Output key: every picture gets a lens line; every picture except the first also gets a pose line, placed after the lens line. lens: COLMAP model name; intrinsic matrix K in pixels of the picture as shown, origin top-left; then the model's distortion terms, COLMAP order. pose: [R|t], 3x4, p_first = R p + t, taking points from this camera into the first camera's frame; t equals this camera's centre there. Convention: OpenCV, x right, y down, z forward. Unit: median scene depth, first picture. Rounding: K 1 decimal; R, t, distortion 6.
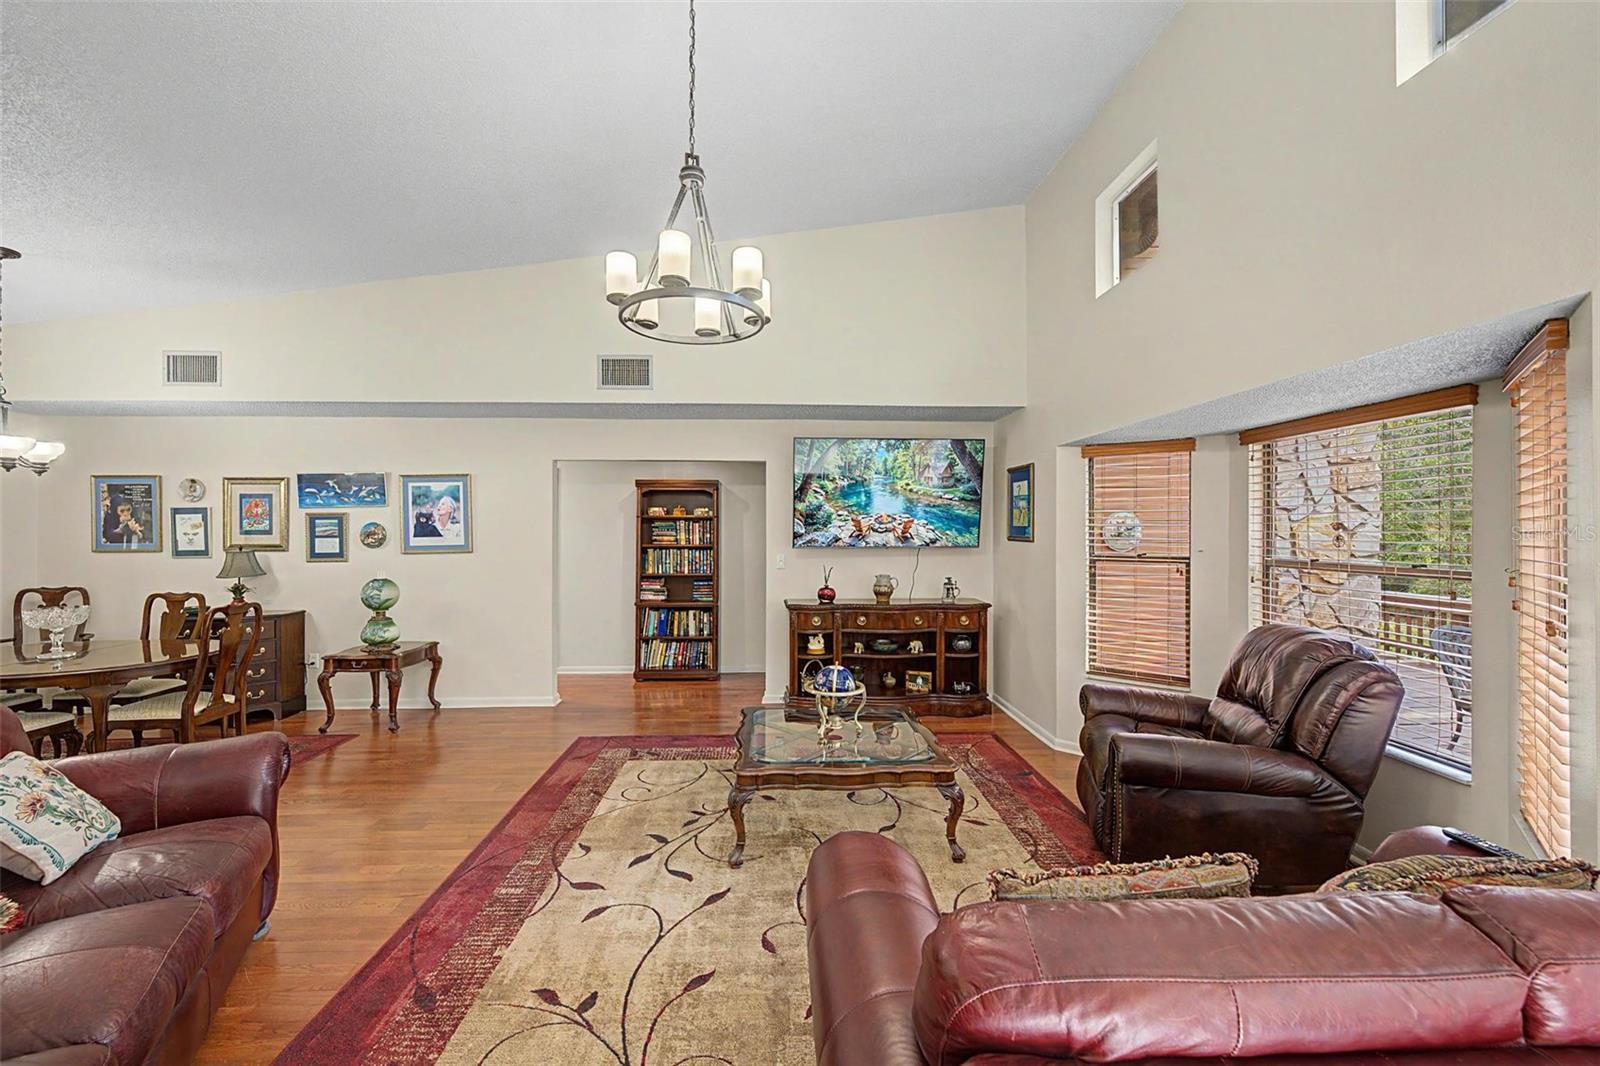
lens RADIAL K [[622.6, 0, 798.7], [0, 622.6, 525.2], [0, 0, 1]] dist [-0.001339, 0.000077]
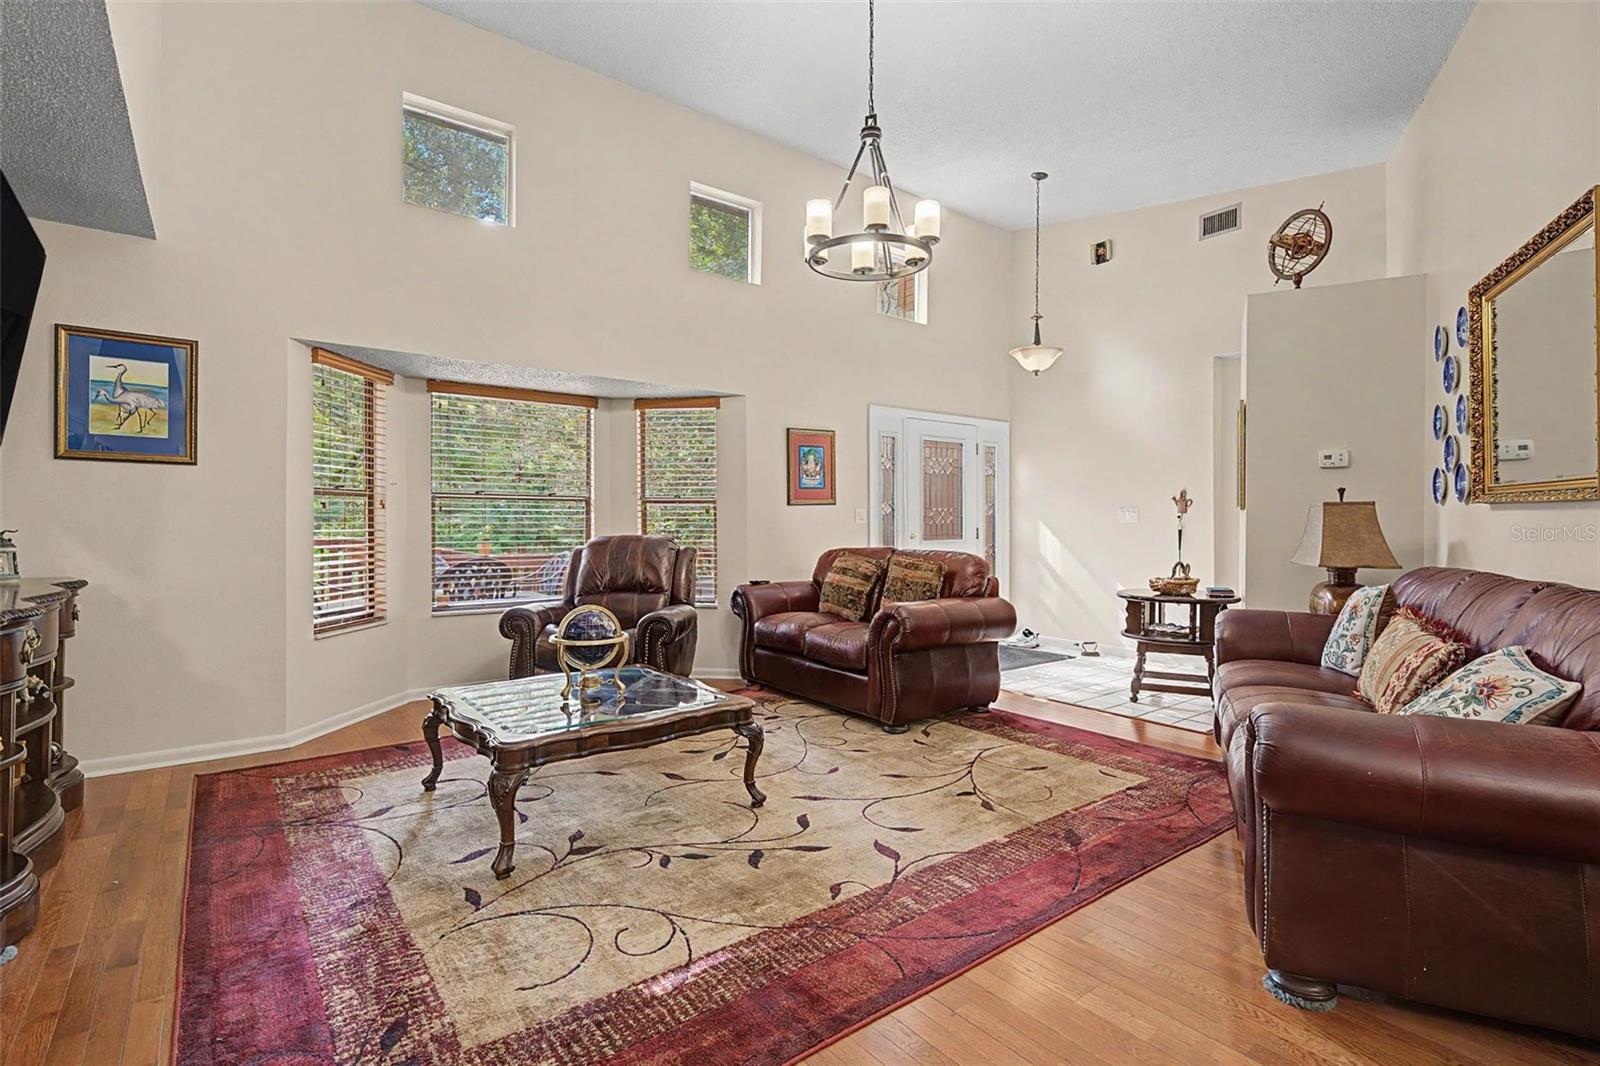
lens RADIAL K [[754.8, 0, 795.1], [0, 754.8, 526.1], [0, 0, 1]] dist [0.001870, 0.000083]
pose [[-0.571213, -0.008577, 0.820757, -0.556447], [-0.010226, 0.999942, 0.003333, 0.073423], [-0.820738, -0.006490, -0.571268, 0.854352]]
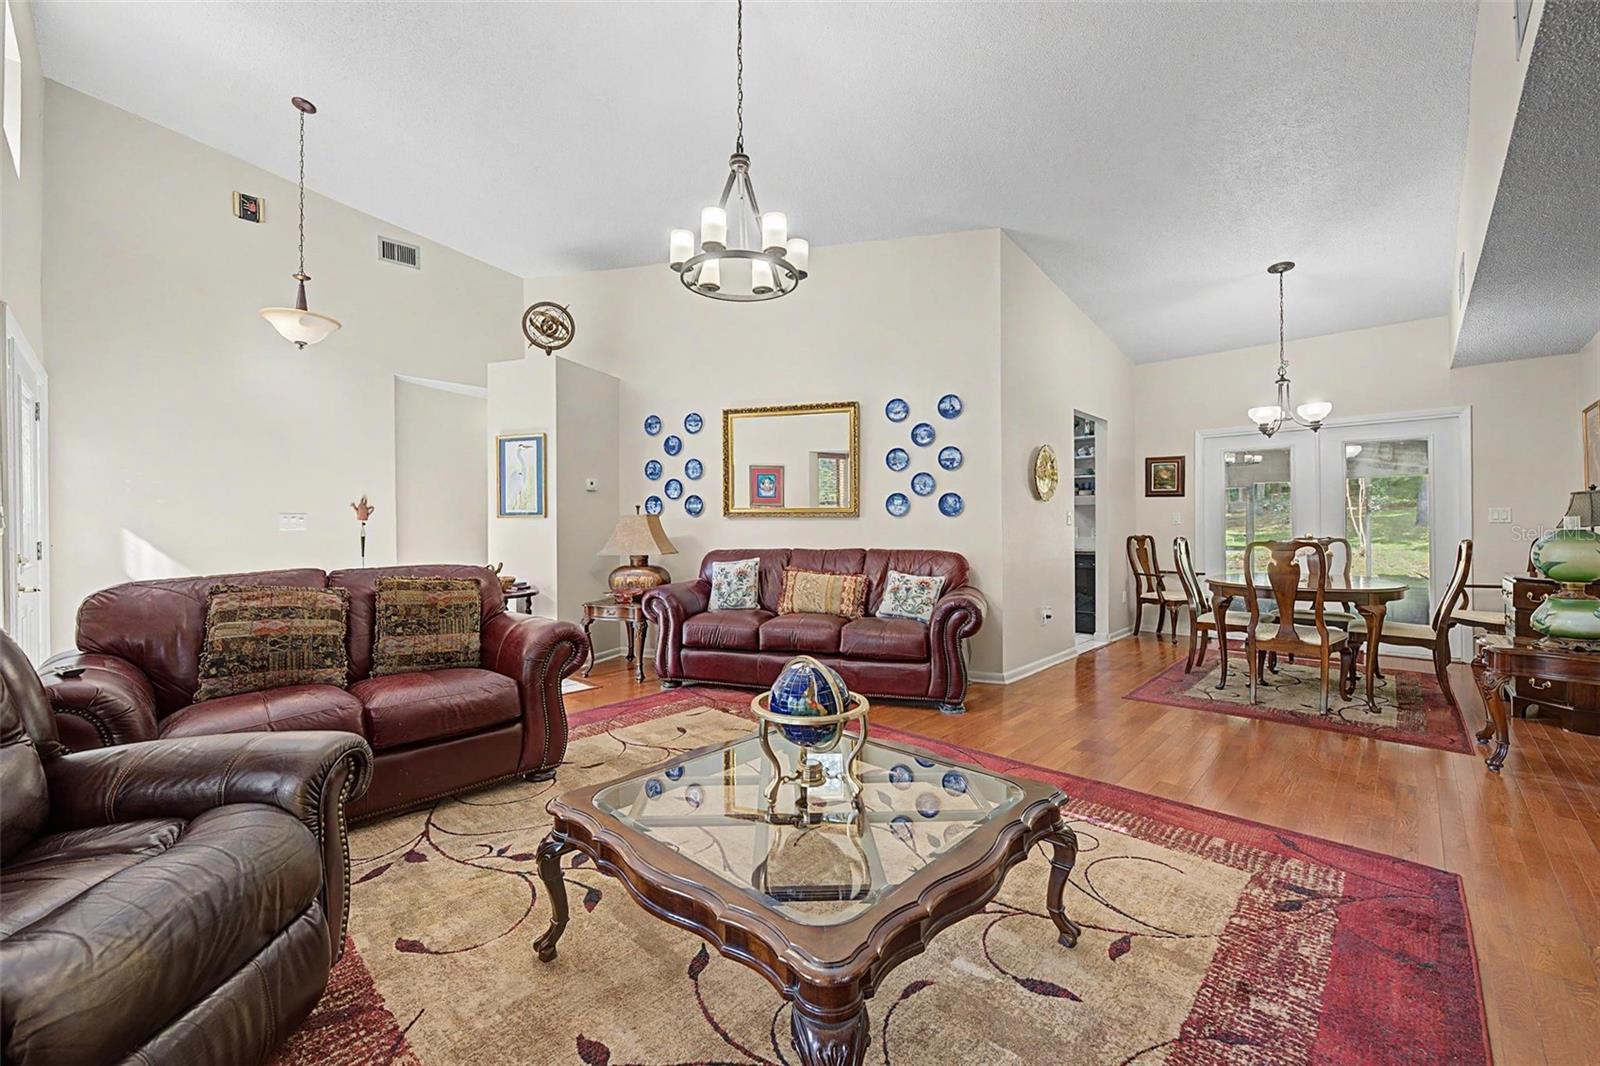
lens RADIAL K [[643.7, 0, 794.2], [0, 643.7, 523.6], [0, 0, 1]] dist [-0.001488, 0.000316]
pose [[-0.724183, 0.000780, -0.689607, 0.278256], [0.011023, 0.999885, -0.010446, 0.074547], [0.689519, -0.015166, -0.724109, 0.884653]]
